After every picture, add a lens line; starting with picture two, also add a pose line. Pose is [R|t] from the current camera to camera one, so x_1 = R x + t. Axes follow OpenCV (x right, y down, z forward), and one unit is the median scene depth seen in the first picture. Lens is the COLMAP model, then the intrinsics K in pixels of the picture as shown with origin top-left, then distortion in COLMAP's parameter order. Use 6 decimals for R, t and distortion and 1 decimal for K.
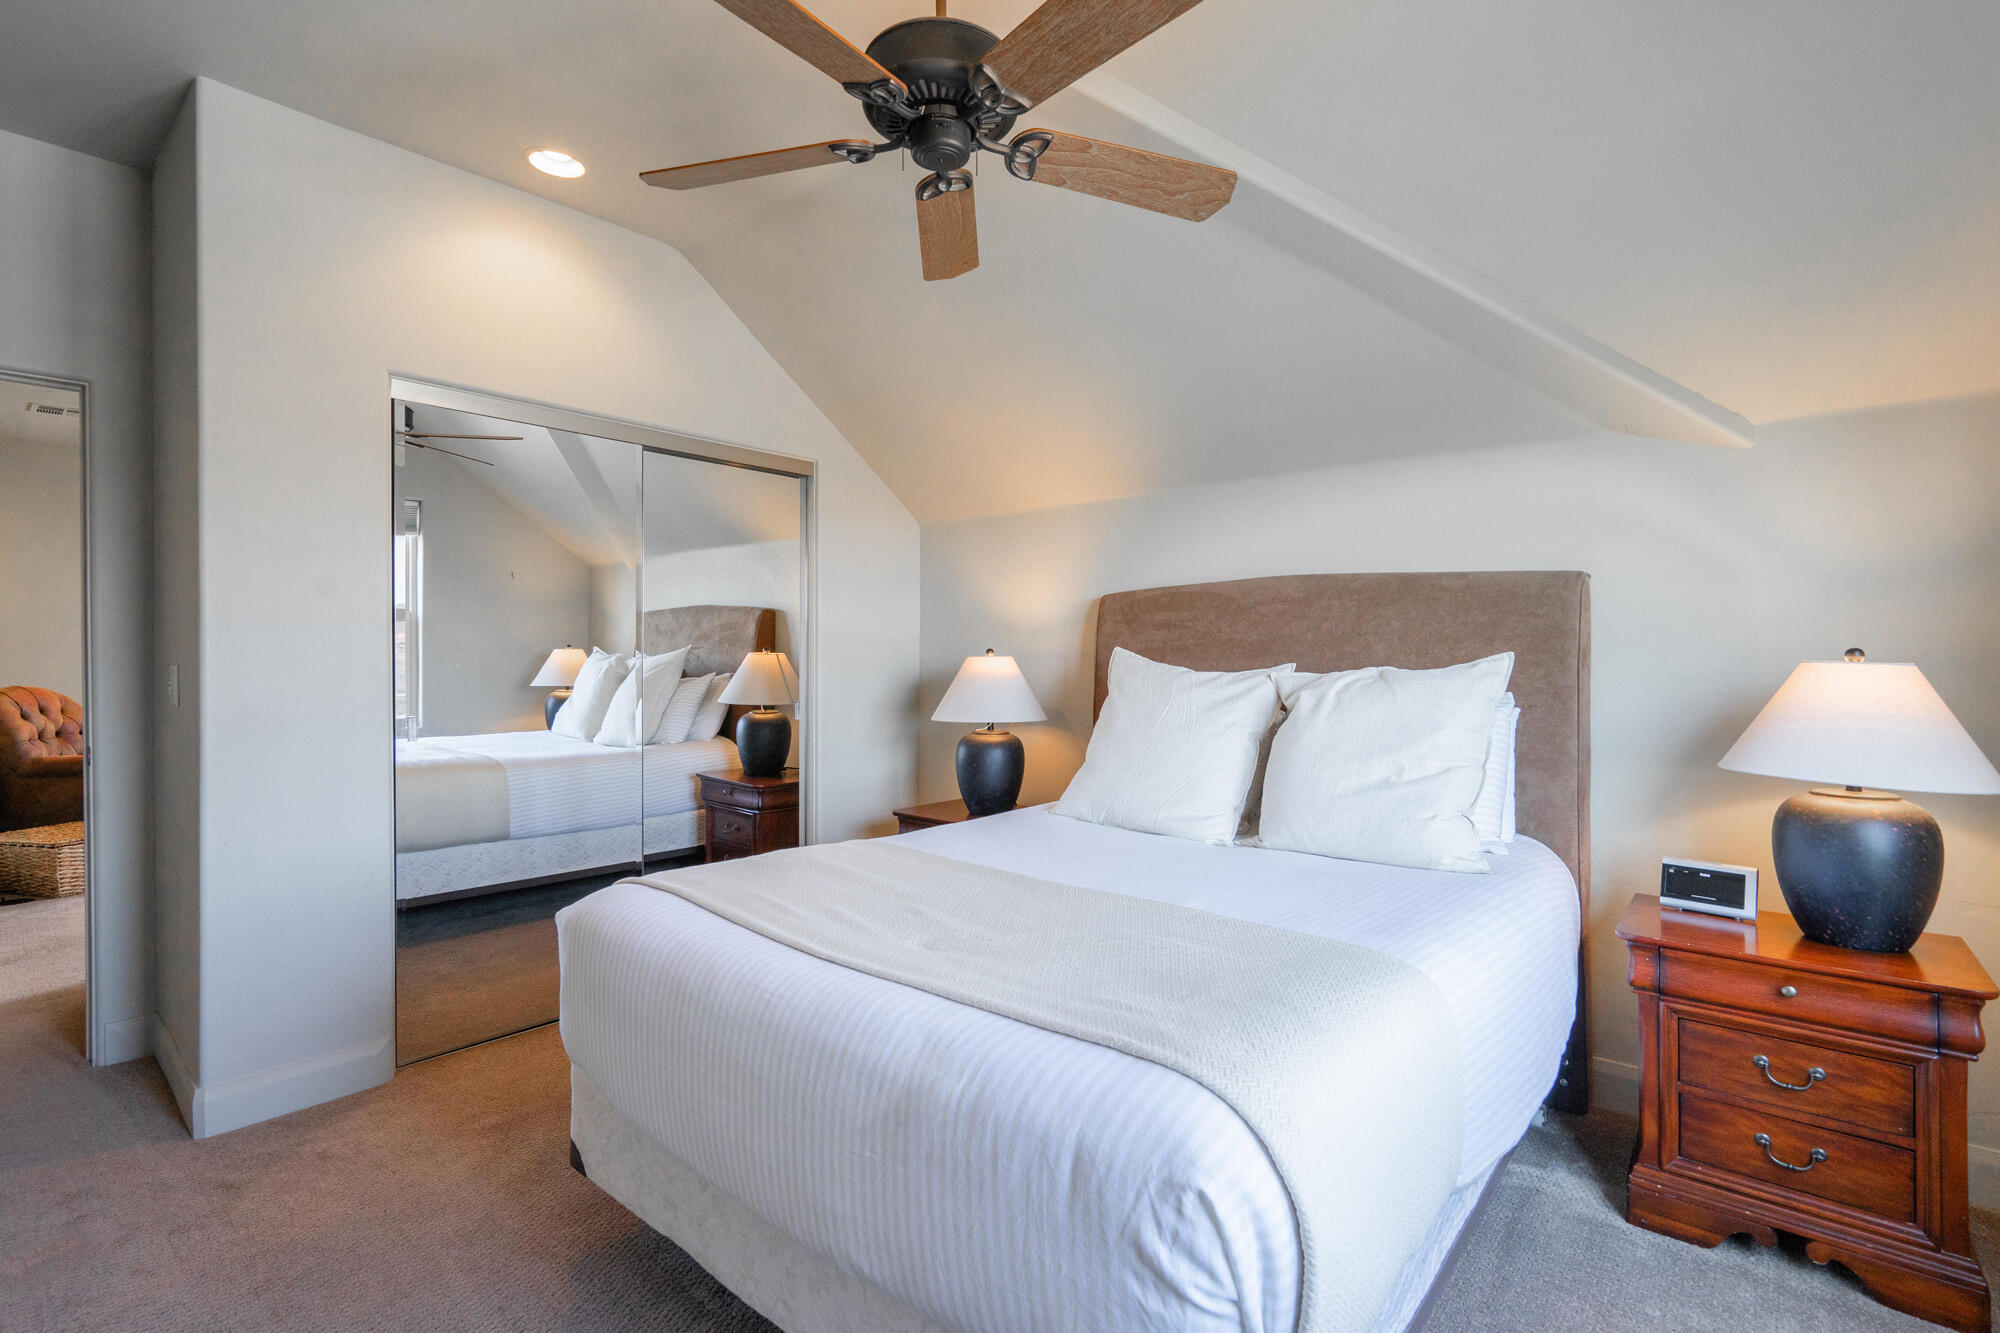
lens RADIAL K [[928.1, 0, 1009.2], [0, 928.1, 652.4], [0, 0, 1]] dist [-0.002026, 0.002433]
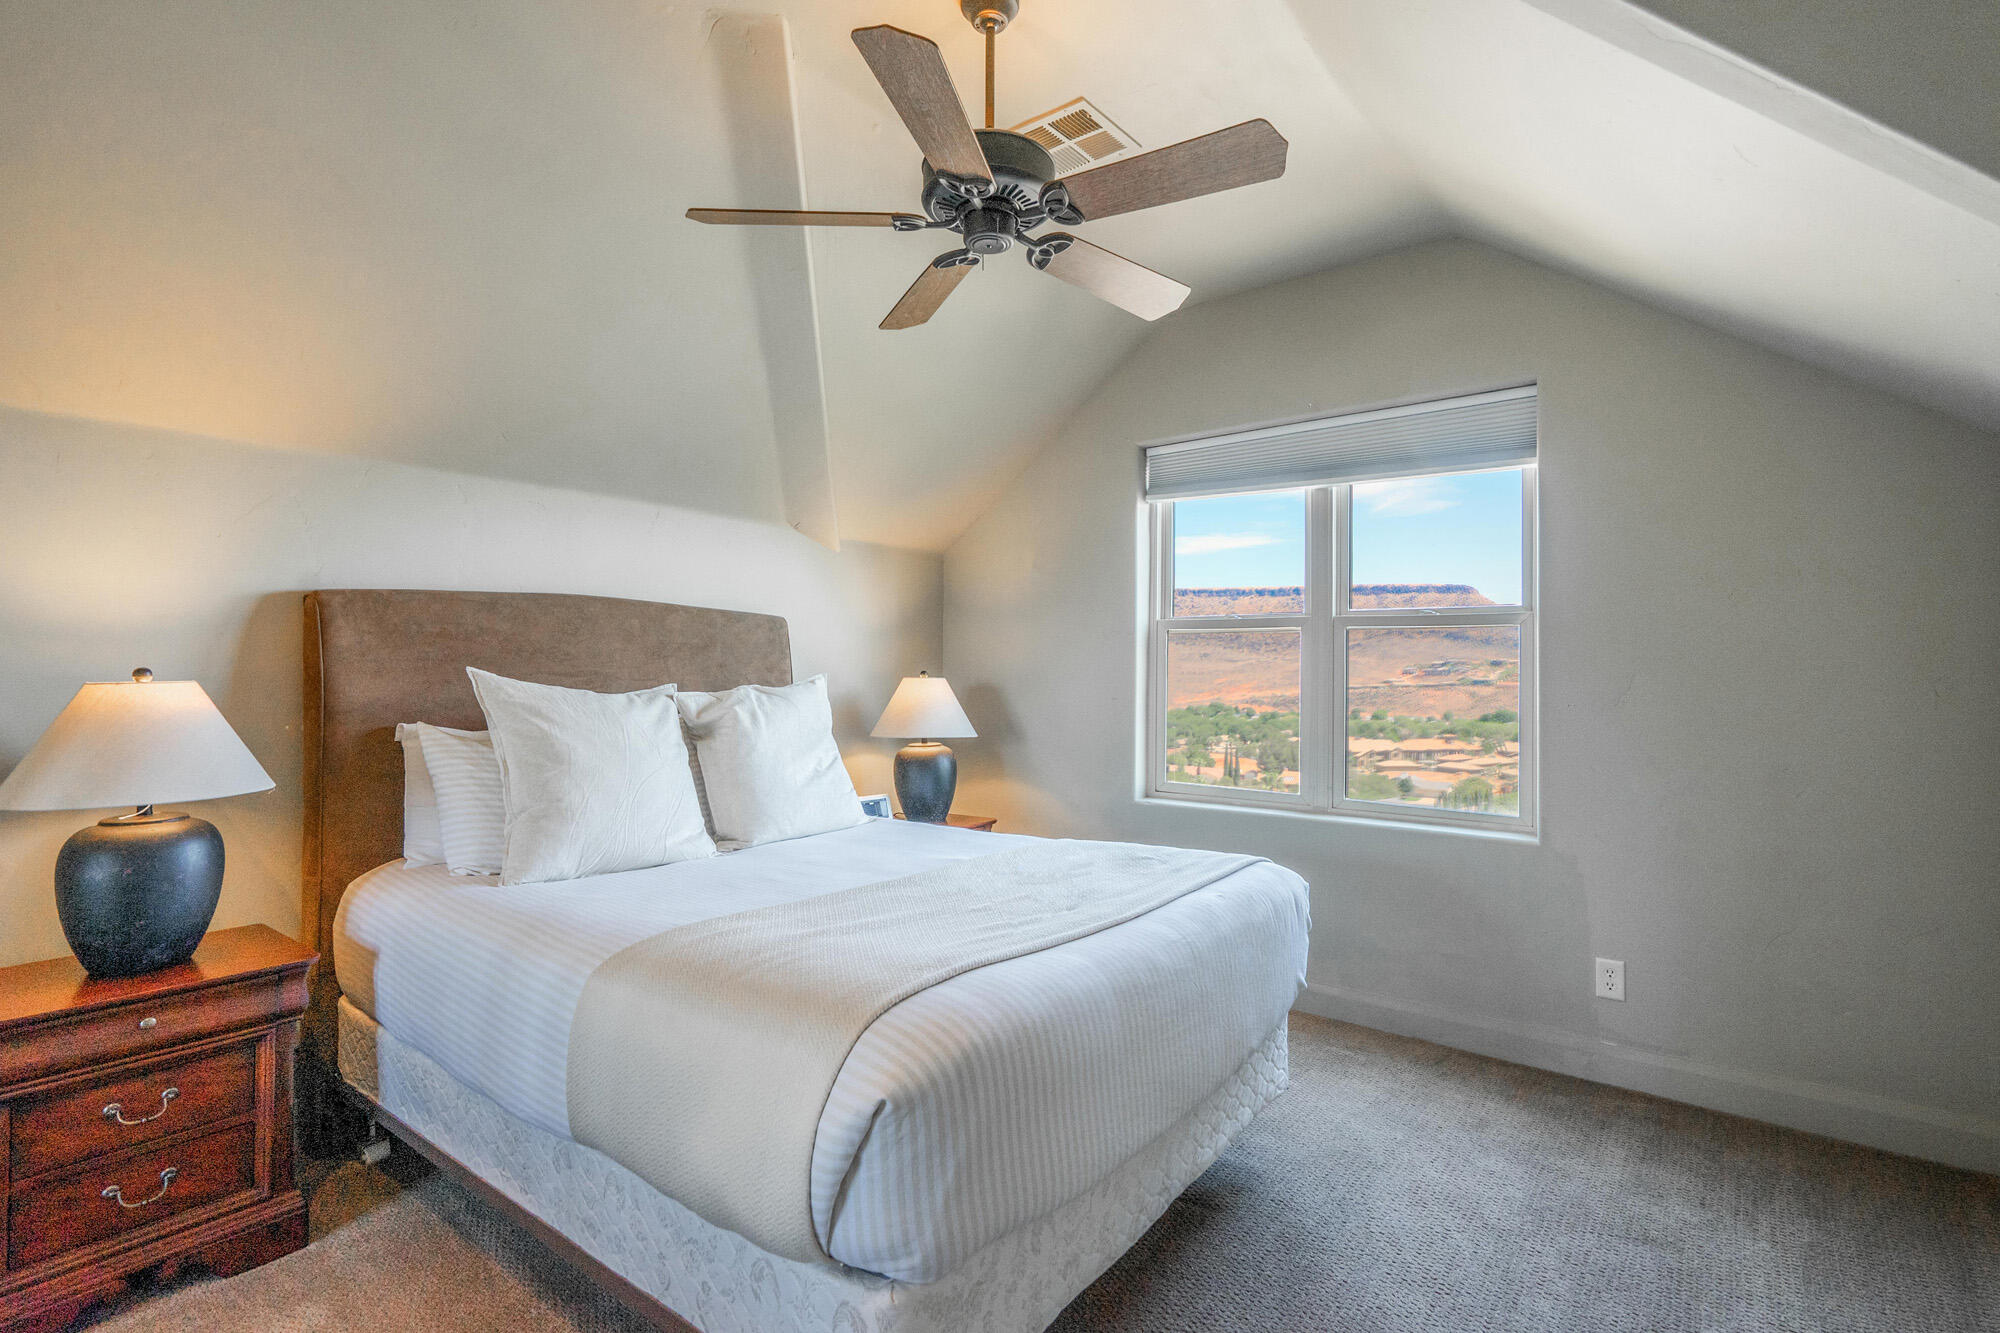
lens RADIAL K [[928.1, 0, 1017.4], [0, 928.1, 675.3], [0, 0, 1]] dist [-0.002026, 0.002433]
pose [[-0.035960, -0.003565, 0.999347, -0.191371], [0.000335, 0.999994, 0.003579, -0.000621], [-0.999353, 0.000464, -0.035959, 0.159868]]
